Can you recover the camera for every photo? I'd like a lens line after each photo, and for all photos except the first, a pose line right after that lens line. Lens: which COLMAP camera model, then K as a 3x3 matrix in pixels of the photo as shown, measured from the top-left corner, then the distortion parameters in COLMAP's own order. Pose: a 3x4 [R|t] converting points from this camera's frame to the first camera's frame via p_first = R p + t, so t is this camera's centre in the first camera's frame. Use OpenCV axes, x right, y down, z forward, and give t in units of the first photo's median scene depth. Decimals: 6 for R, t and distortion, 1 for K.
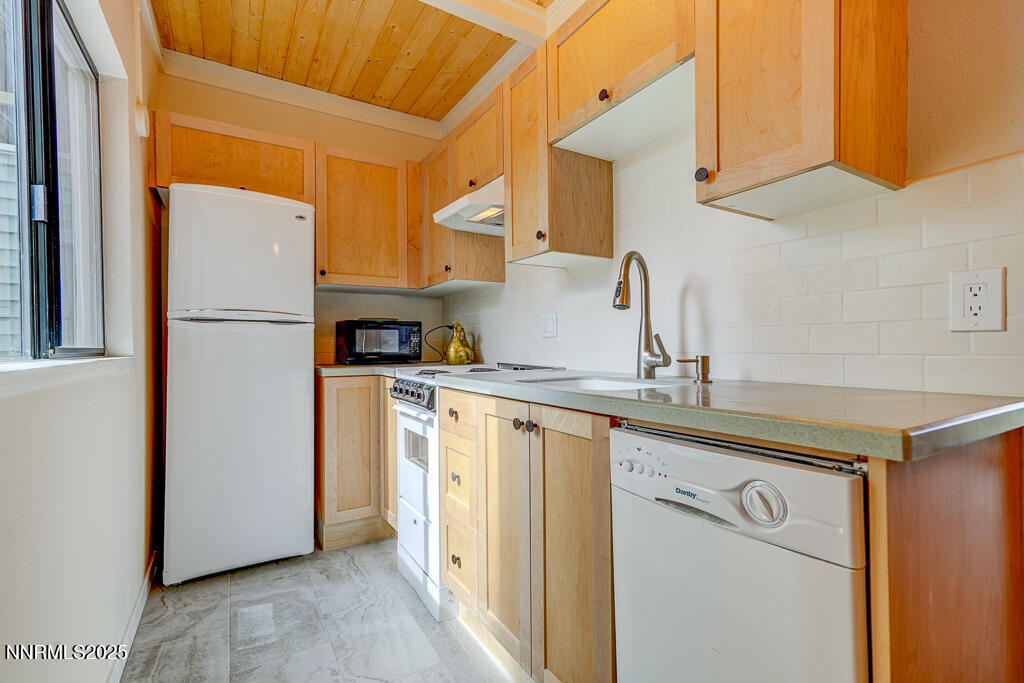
lens RADIAL K [[467.8, 0, 483.9], [0, 467.8, 345.2], [0, 0, 1]] dist [-0.000962, 0.004713]
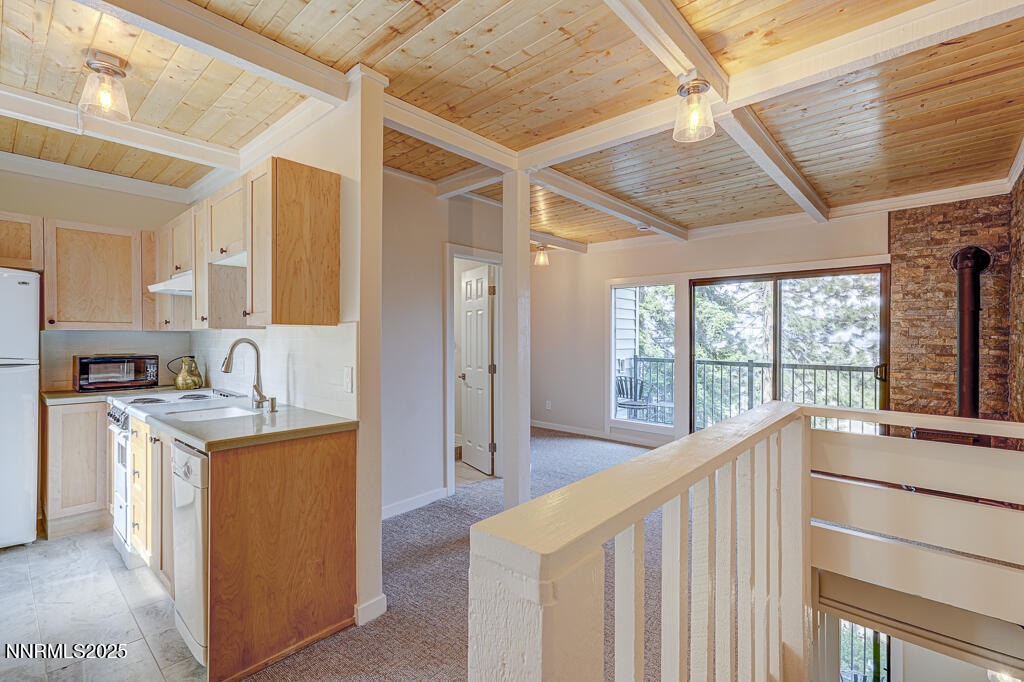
lens RADIAL K [[467.8, 0, 505.5], [0, 467.8, 344.1], [0, 0, 1]] dist [-0.000962, 0.004713]
pose [[0.945312, 0.007150, 0.326089, 0.408353], [-0.011465, 0.999870, 0.011312, -0.125675], [-0.325966, -0.014432, 0.945271, -0.607746]]
